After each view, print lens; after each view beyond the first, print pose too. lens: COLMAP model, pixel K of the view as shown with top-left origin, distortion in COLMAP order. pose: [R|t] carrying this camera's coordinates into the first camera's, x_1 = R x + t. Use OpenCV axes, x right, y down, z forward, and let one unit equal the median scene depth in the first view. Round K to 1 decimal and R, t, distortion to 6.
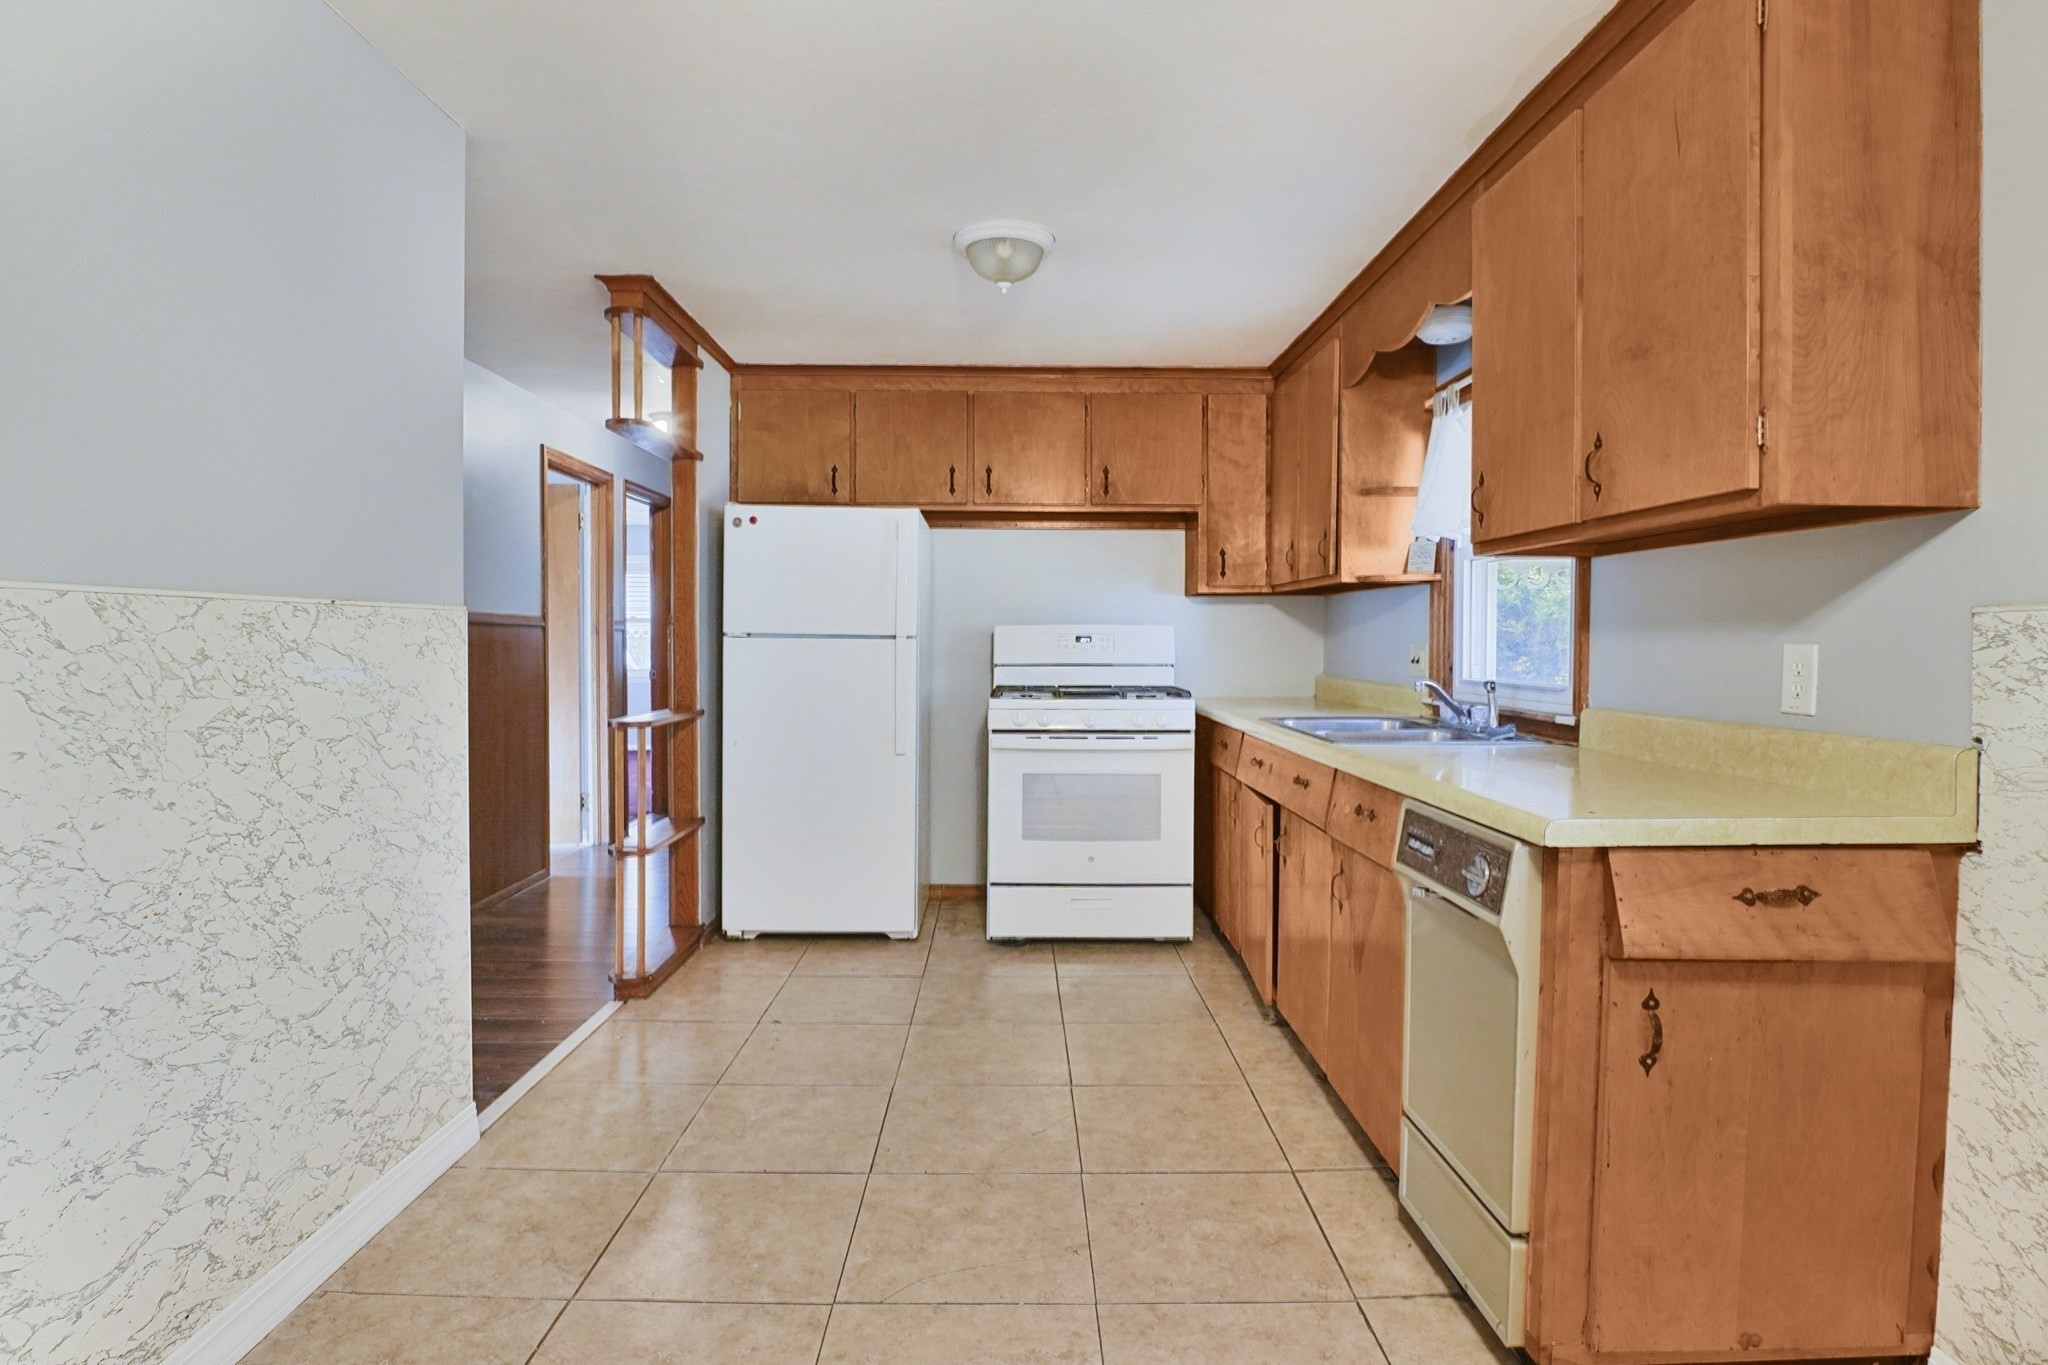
lens RADIAL K [[1012.6, 0, 1027.9], [0, 1012.6, 656.7], [0, 0, 1]] dist [-0.021264, -0.002719]
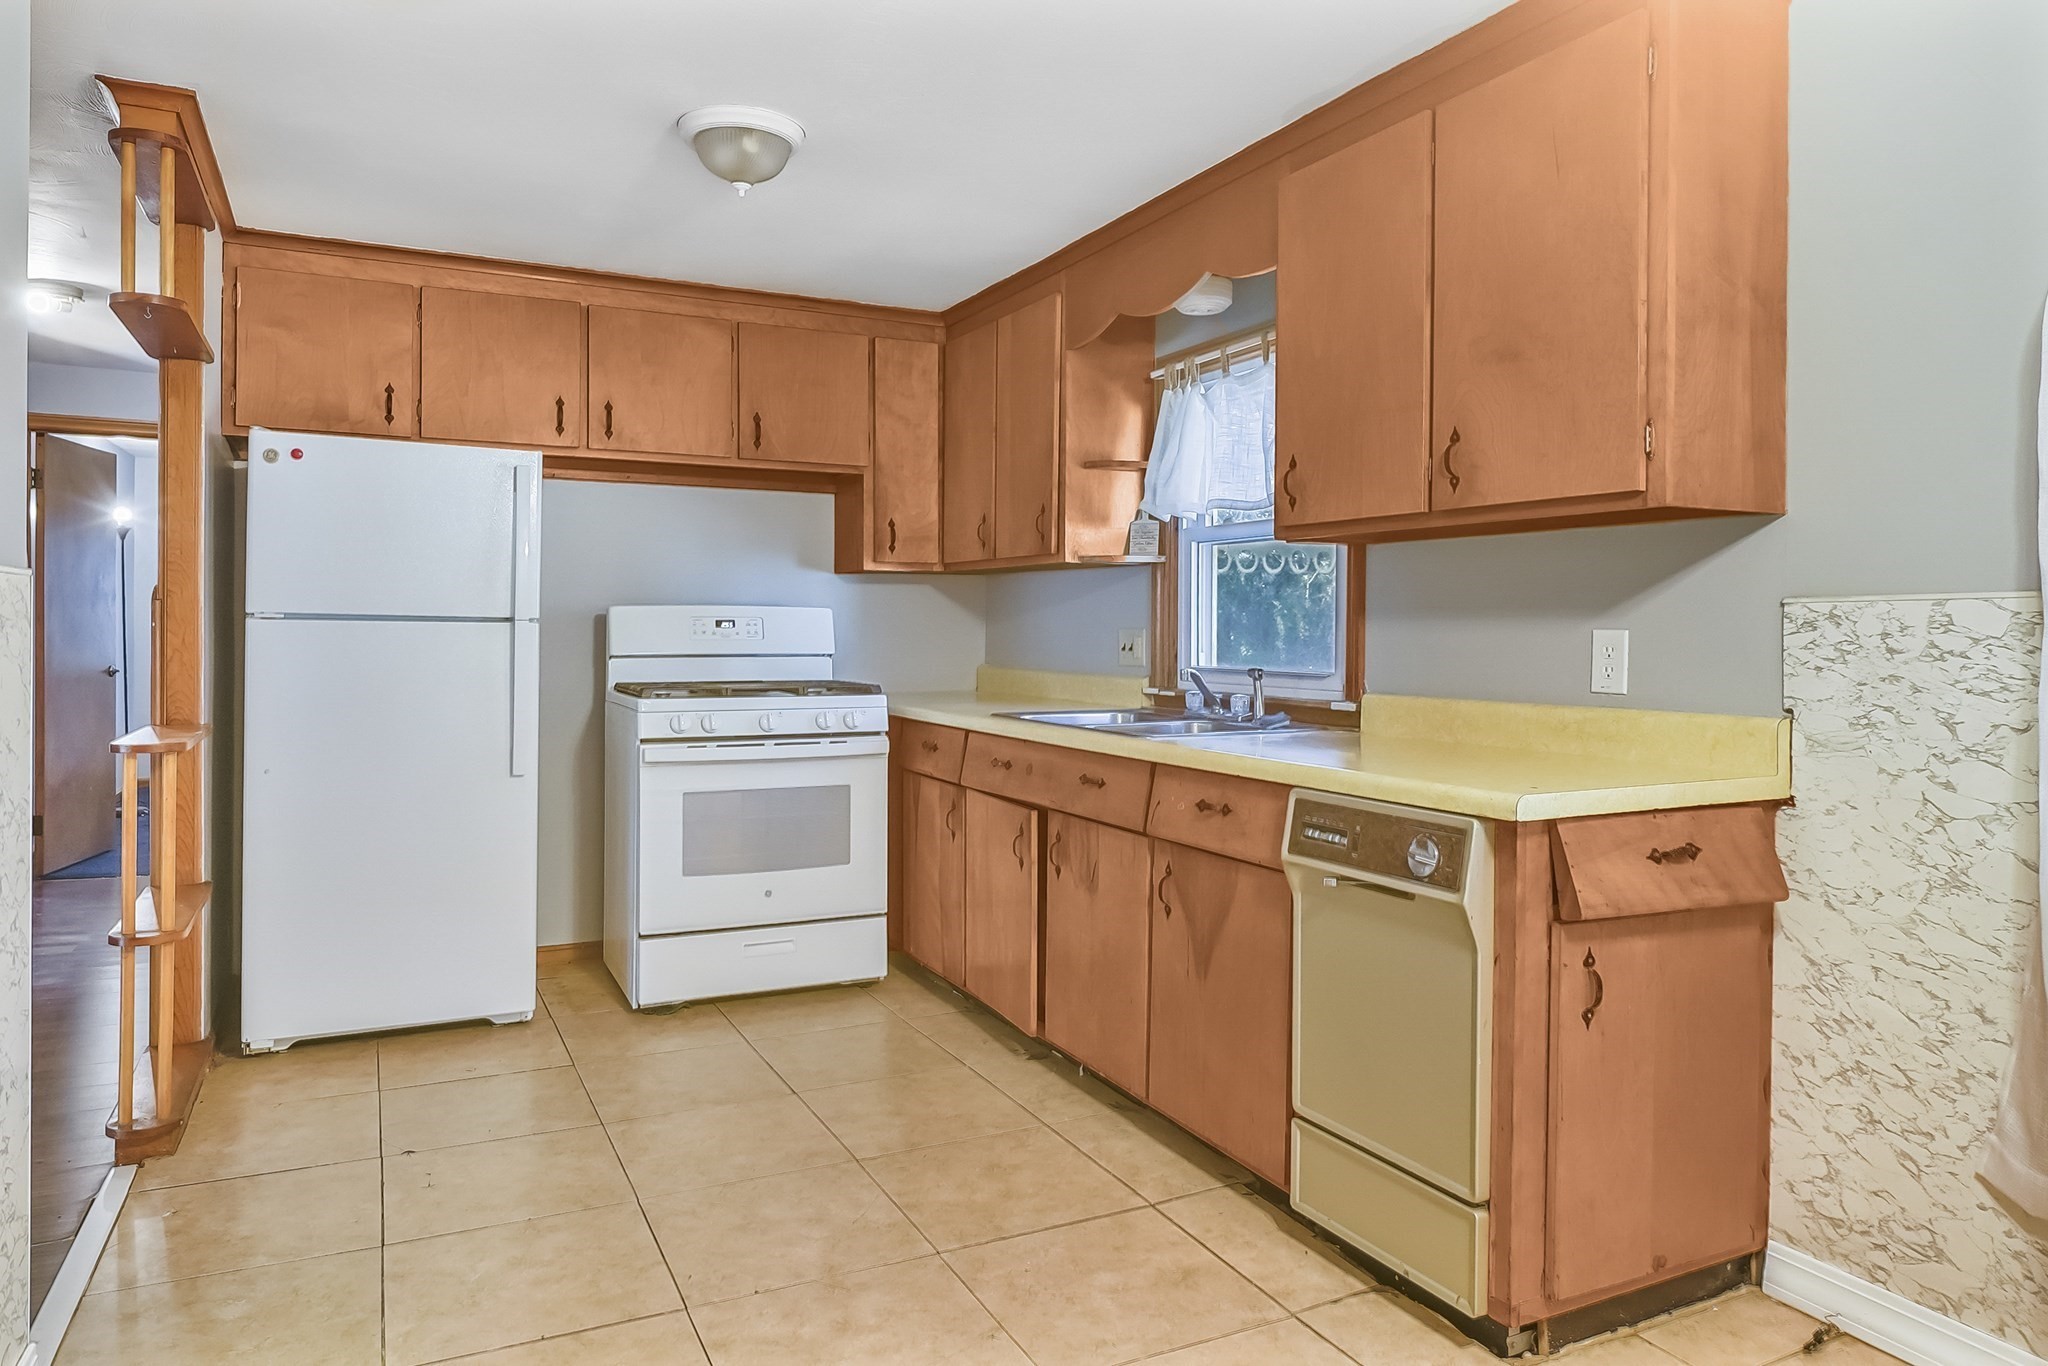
lens RADIAL K [[1246.6, 0, 961.0], [0, 1246.6, 629.7], [0, 0, 1]] dist [0.001508, -0.000839]
pose [[0.912888, 0.001478, 0.408208, -0.259698], [0.004152, 0.999908, -0.012907, 0.001085], [-0.408189, 0.013477, 0.912798, 0.019476]]
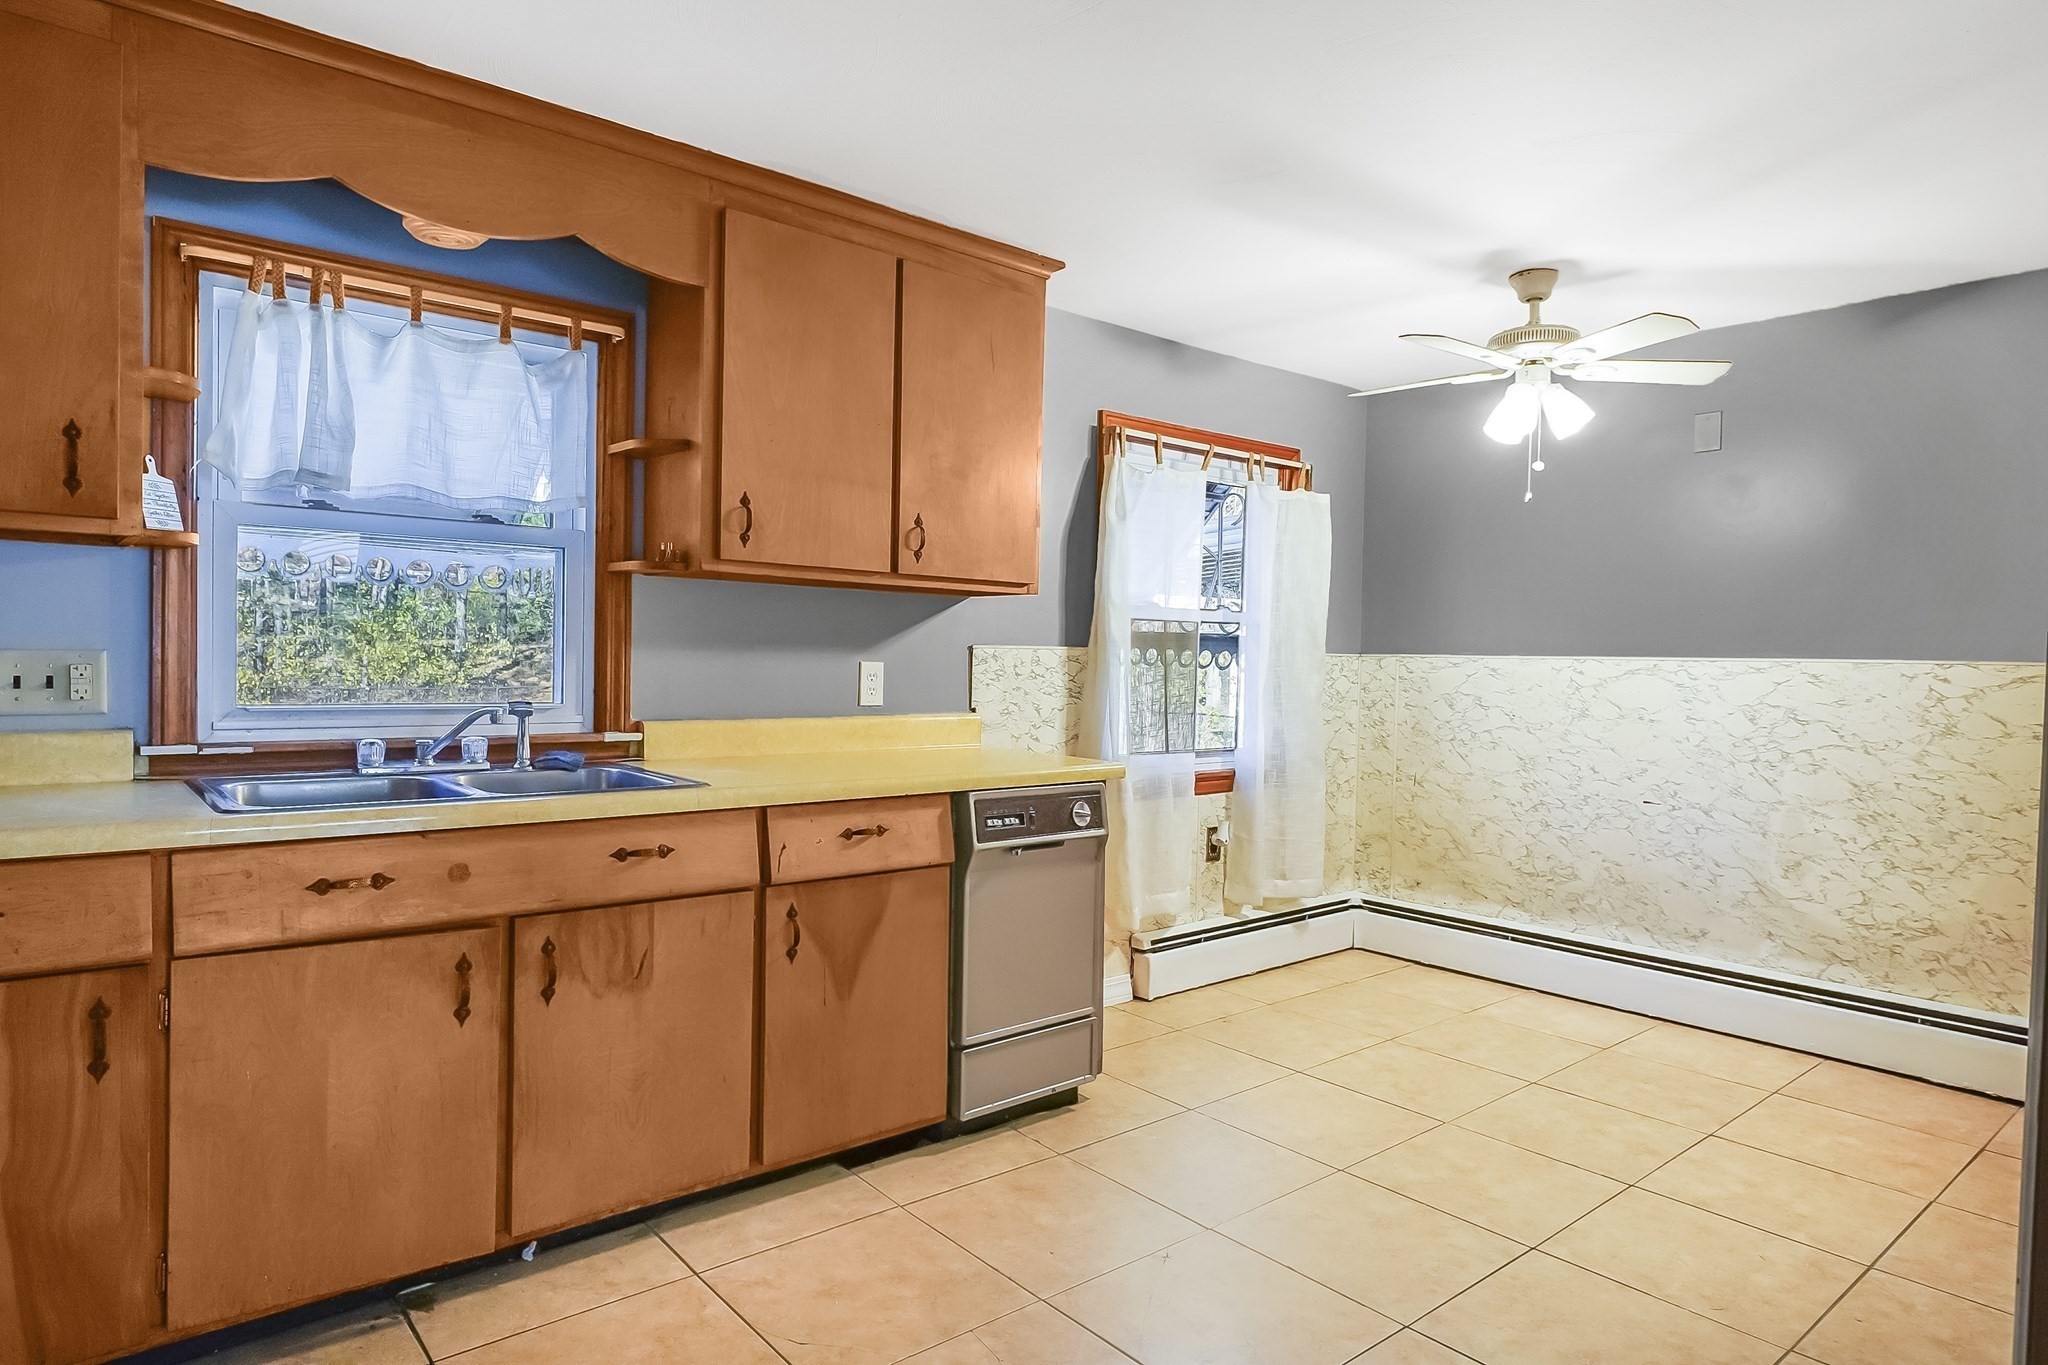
lens RADIAL K [[1189.7, 0, 1027.8], [0, 1189.7, 687.6], [0, 0, 1]] dist [0.001919, 0.000295]
pose [[-0.625030, -0.041676, 0.779488, -0.503291], [-0.014113, 0.999014, 0.042096, -0.032019], [-0.780473, 0.015310, -0.625001, 1.165338]]
